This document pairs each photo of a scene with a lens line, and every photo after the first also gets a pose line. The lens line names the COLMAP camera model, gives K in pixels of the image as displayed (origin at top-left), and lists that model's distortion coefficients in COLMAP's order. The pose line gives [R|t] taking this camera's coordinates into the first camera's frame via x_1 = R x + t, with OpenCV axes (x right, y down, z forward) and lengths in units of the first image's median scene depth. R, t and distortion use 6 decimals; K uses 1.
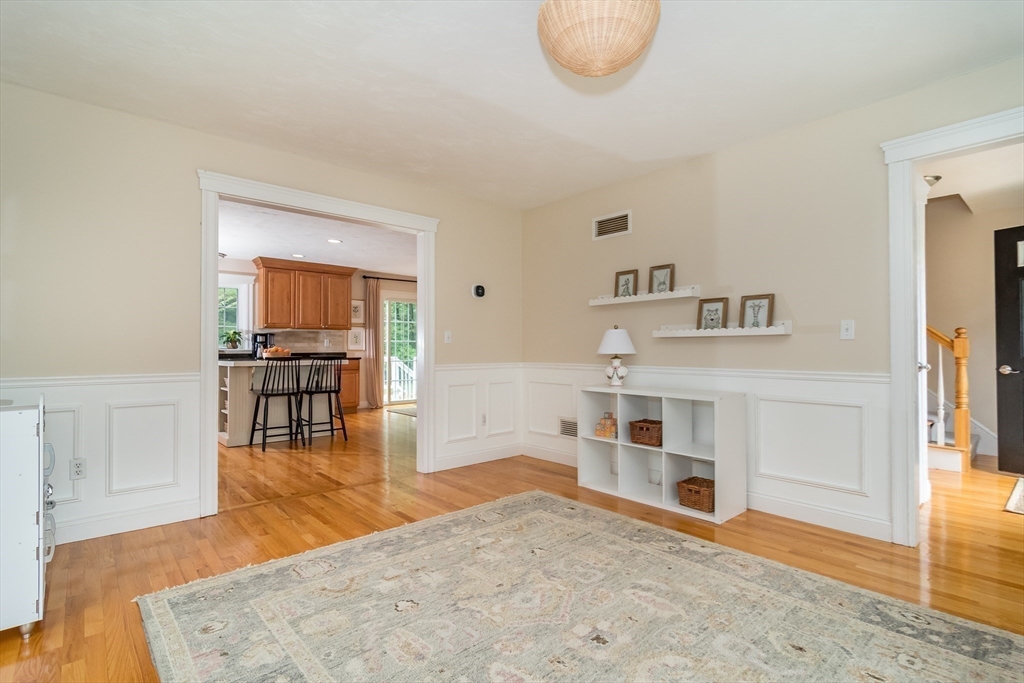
lens RADIAL K [[492.2, 0, 517.2], [0, 492.2, 341.2], [0, 0, 1]] dist [-0.000887, 0.000054]
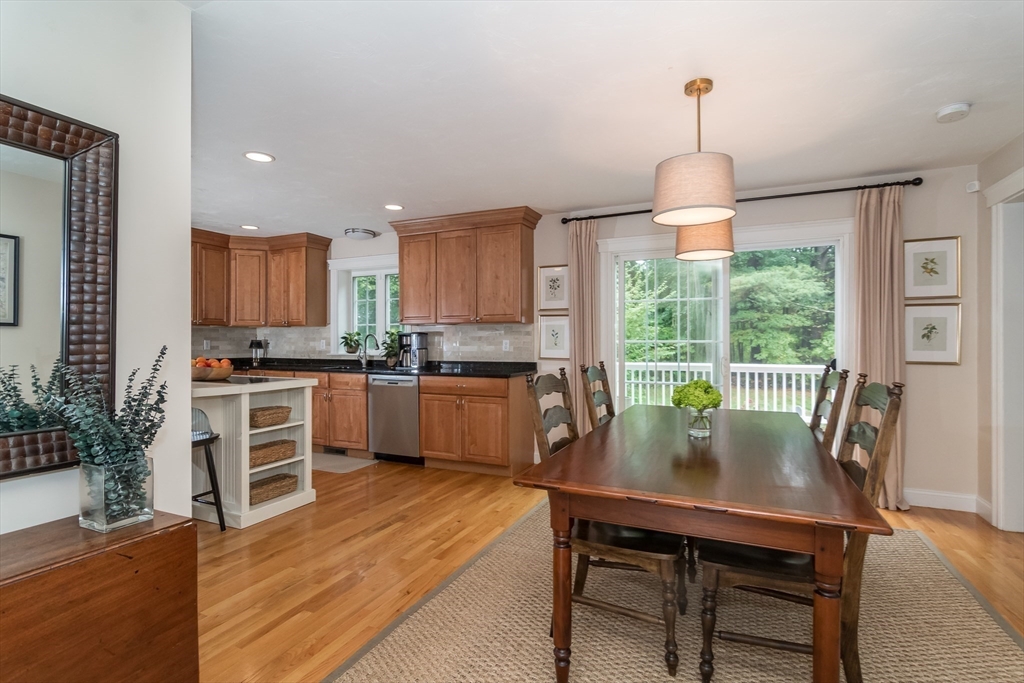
lens RADIAL K [[492.2, 0, 517.2], [0, 492.2, 341.2], [0, 0, 1]] dist [-0.000887, 0.000054]
pose [[0.404018, 0.003558, -0.914744, 0.020105], [0.013212, 0.999865, 0.009725, -0.000962], [0.914656, -0.016015, 0.403916, 0.098020]]
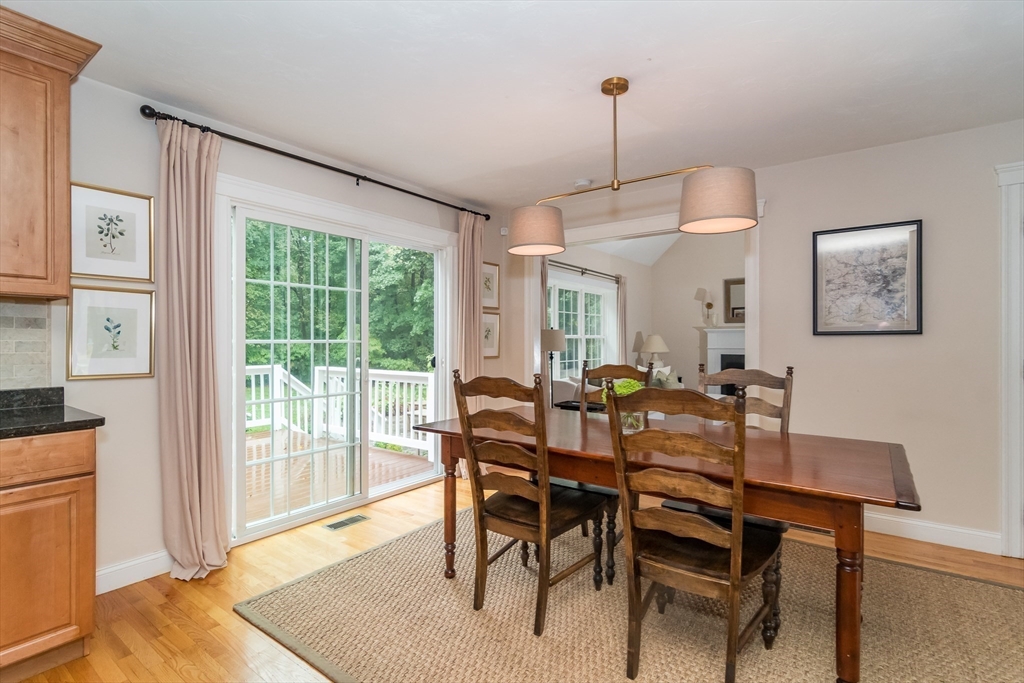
lens RADIAL K [[492.2, 0, 517.2], [0, 492.2, 341.2], [0, 0, 1]] dist [-0.000887, 0.000054]
pose [[0.978340, 0.001897, 0.206998, -0.021832], [-0.005273, 0.999862, 0.015759, -0.000901], [-0.206939, -0.016509, 0.978214, 0.090812]]
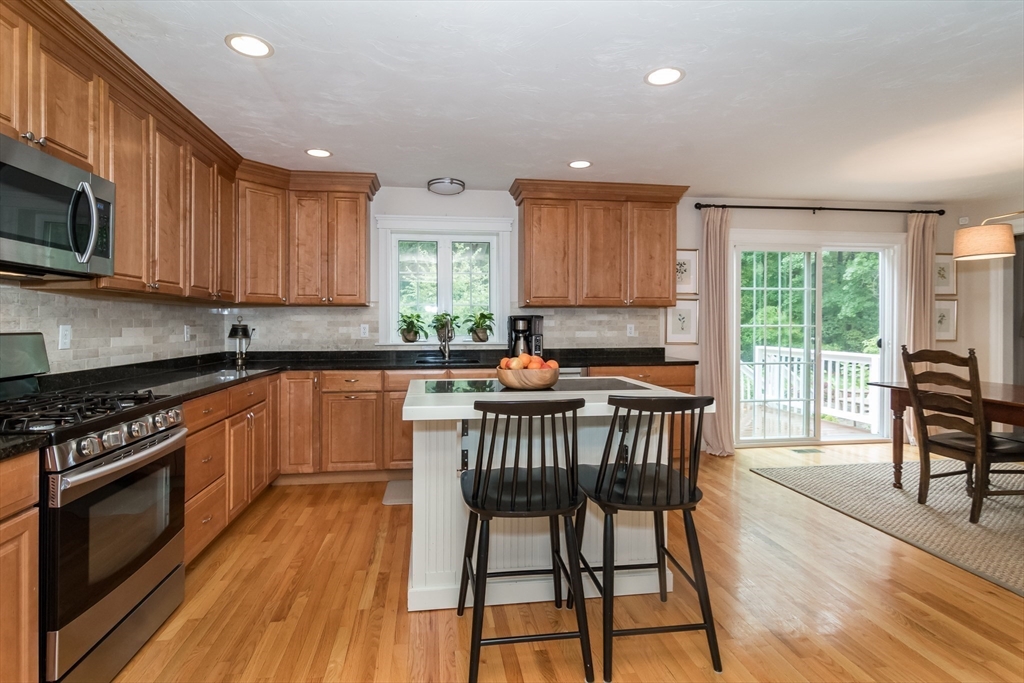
lens RADIAL K [[497.4, 0, 497.7], [0, 497.4, 327.0], [0, 0, 1]] dist [0.000450, 0.000341]
pose [[0.825553, 0.006240, -0.564291, -0.024680], [0.006998, 0.999749, 0.021294, -0.001731], [0.564282, -0.021529, 0.825301, 0.057632]]
